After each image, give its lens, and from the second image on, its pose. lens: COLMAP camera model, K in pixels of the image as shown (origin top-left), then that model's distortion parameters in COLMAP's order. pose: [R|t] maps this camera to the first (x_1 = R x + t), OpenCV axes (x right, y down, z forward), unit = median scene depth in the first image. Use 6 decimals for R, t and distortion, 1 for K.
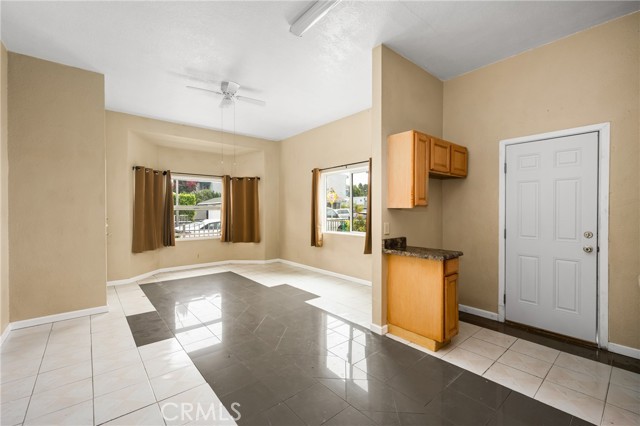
lens RADIAL K [[276.1, 0, 320.0], [0, 276.1, 213.0], [0, 0, 1]] dist [0.000047, 0.000053]
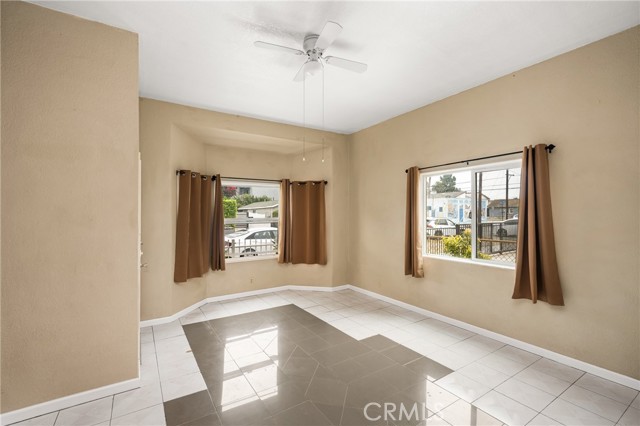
lens RADIAL K [[287.2, 0, 320.4], [0, 287.2, 209.6], [0, 0, 1]] dist [0.000301, -0.000047]
pose [[0.991364, -0.006400, -0.130981, -0.152440], [0.003096, 0.999672, -0.025418, -0.032332], [0.131101, 0.024793, 0.991059, 0.227271]]
